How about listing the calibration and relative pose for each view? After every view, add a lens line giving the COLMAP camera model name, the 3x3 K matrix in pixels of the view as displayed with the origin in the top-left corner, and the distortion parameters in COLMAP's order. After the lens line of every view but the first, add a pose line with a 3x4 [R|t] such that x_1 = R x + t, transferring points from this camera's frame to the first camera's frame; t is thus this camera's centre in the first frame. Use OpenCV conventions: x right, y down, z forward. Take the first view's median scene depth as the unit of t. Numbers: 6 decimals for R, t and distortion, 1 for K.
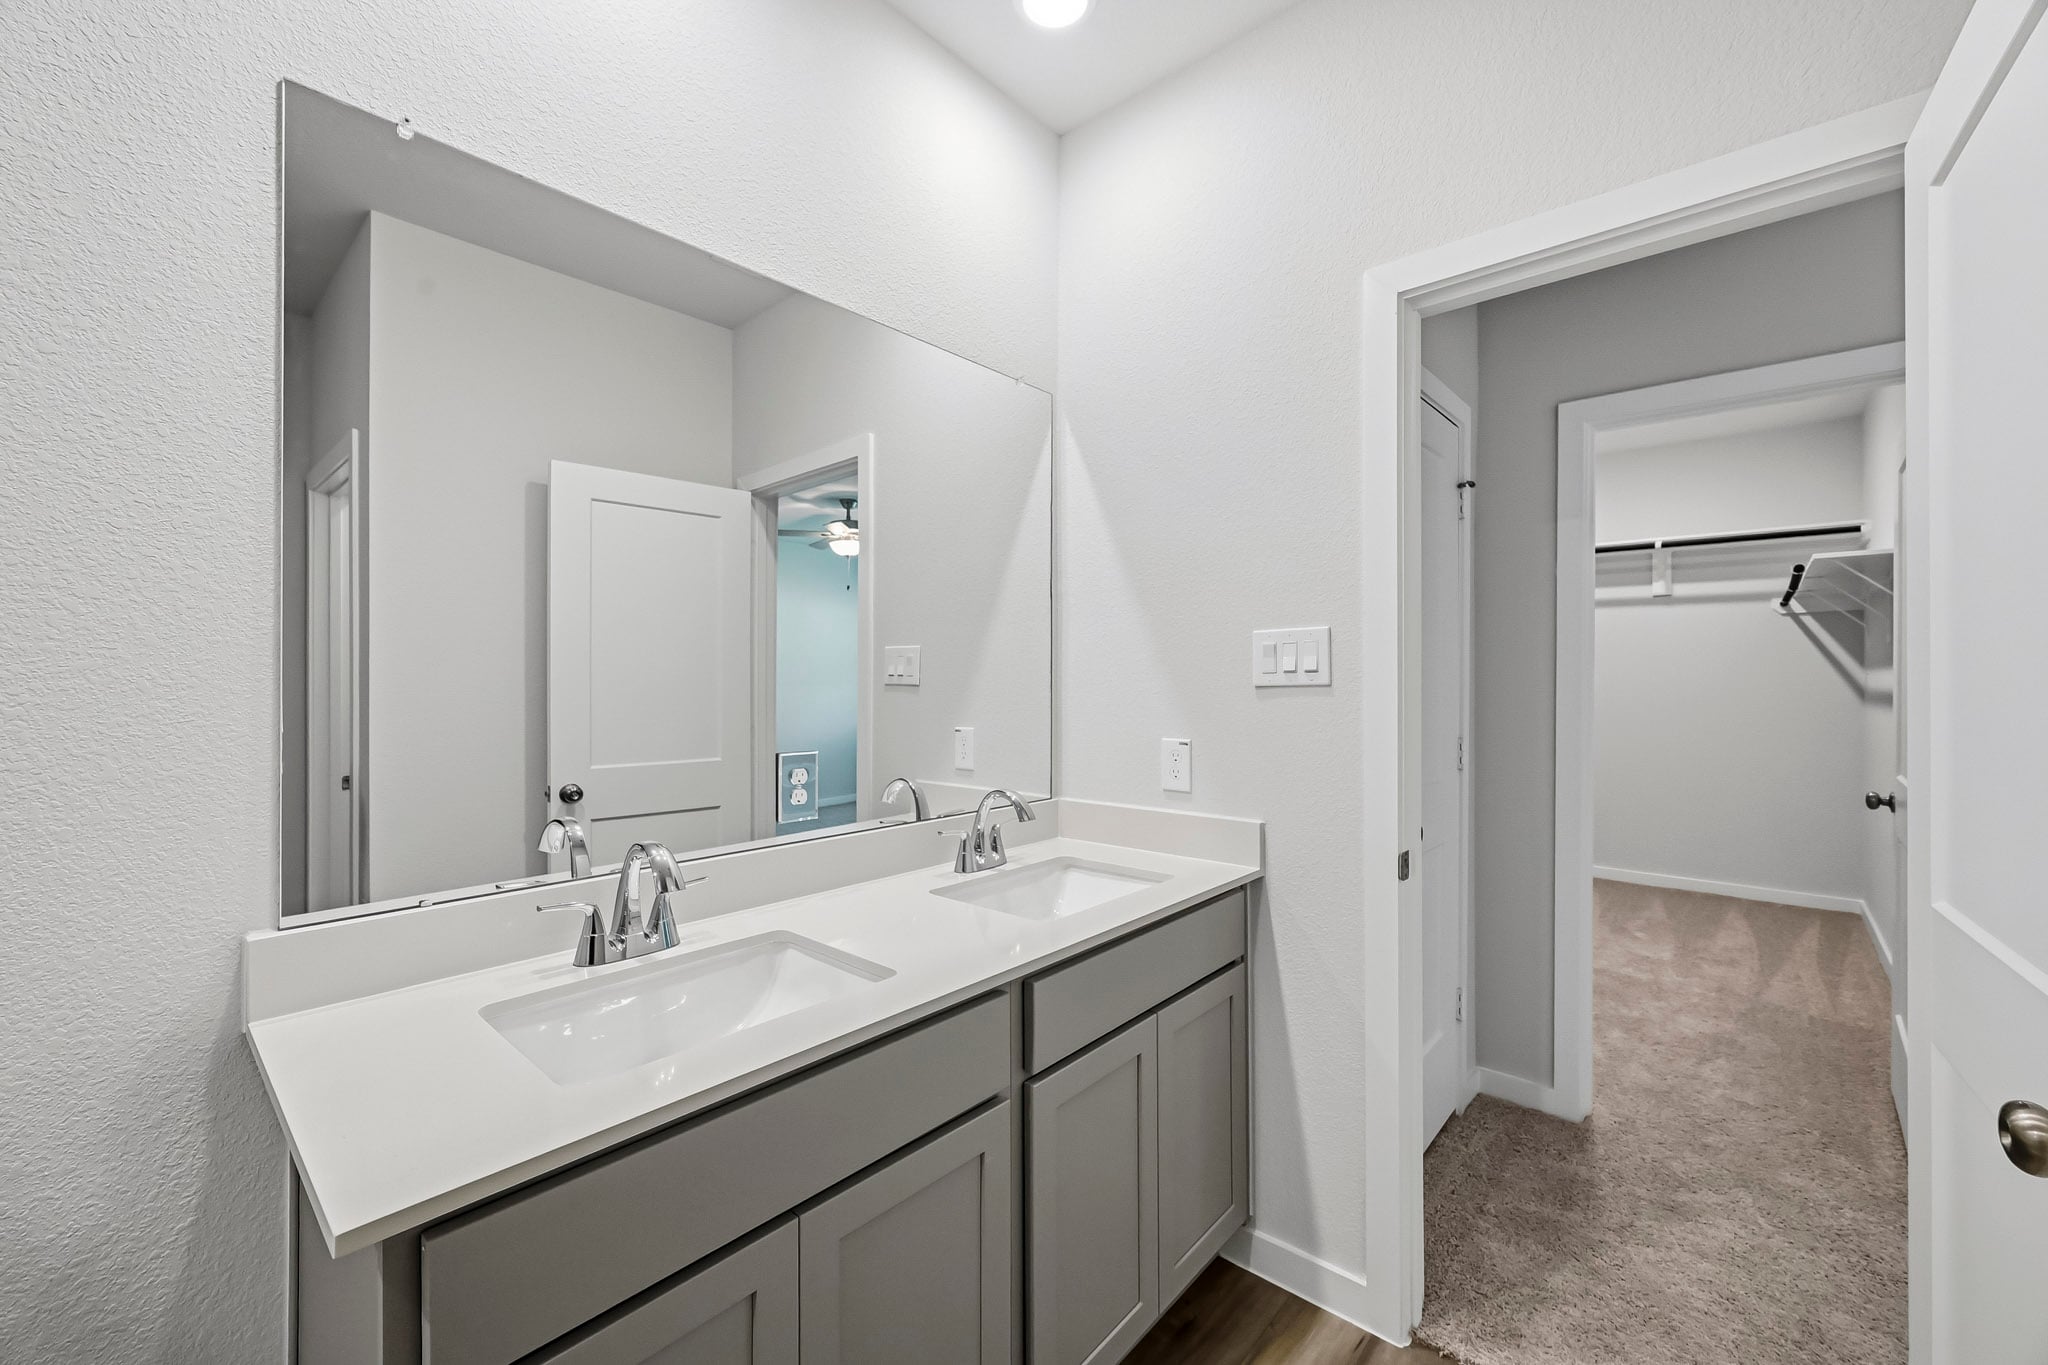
lens RADIAL K [[814.3, 0, 1015.7], [0, 814.3, 676.9], [0, 0, 1]] dist [-0.000581, 0.000442]
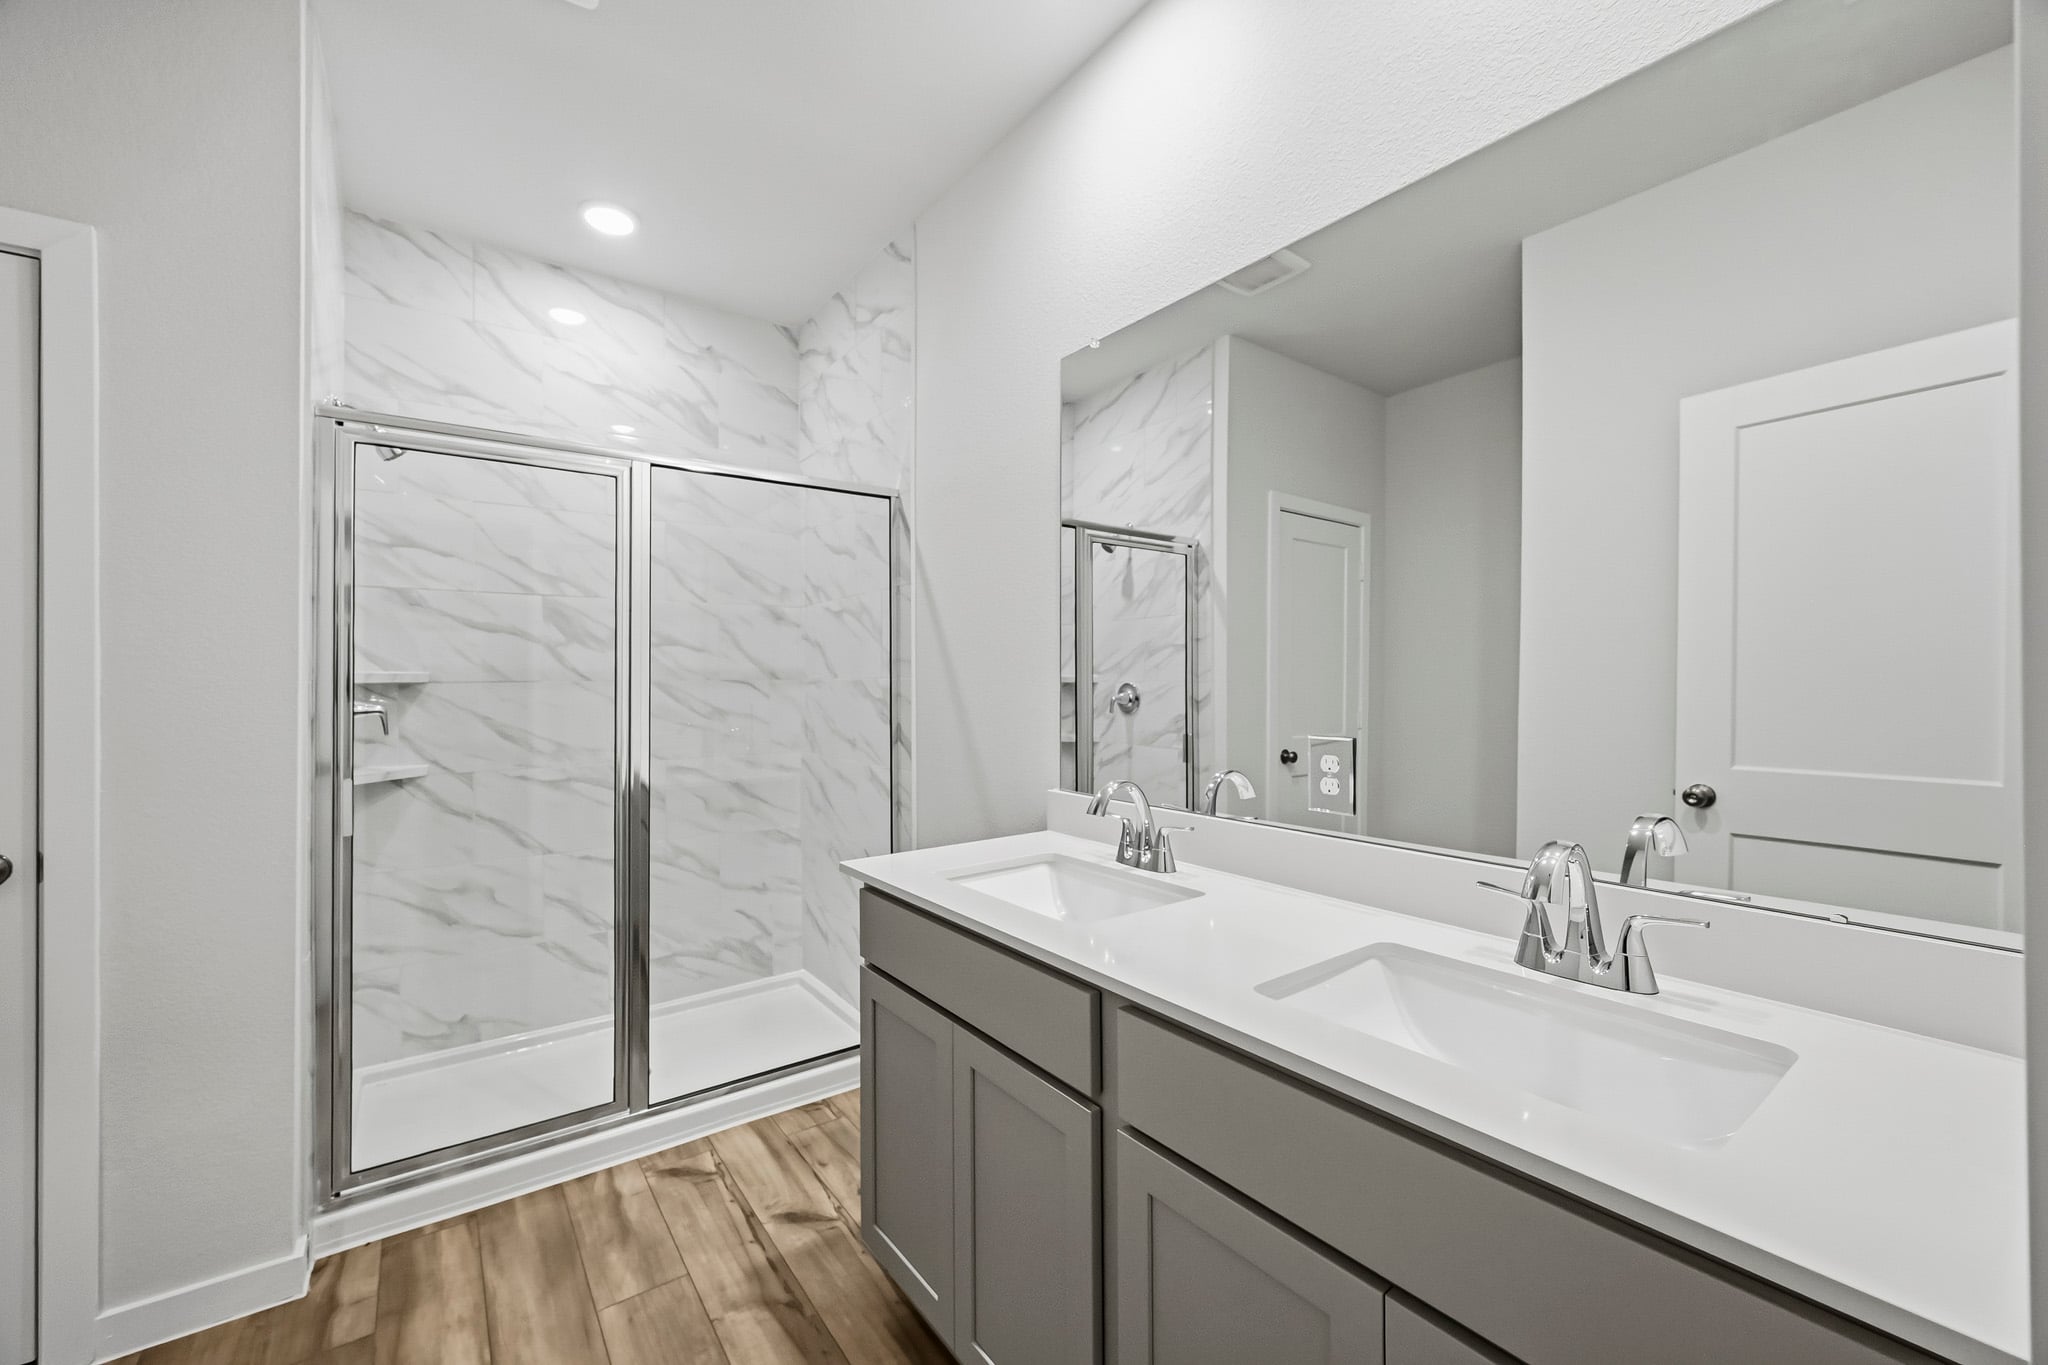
lens RADIAL K [[814.3, 0, 1015.7], [0, 814.3, 676.9], [0, 0, 1]] dist [-0.000581, 0.000442]
pose [[-0.211529, 0.002473, -0.977369, 0.694495], [0.013518, 0.999909, -0.000395, 0.022015], [0.977278, -0.013295, -0.211543, 0.856339]]
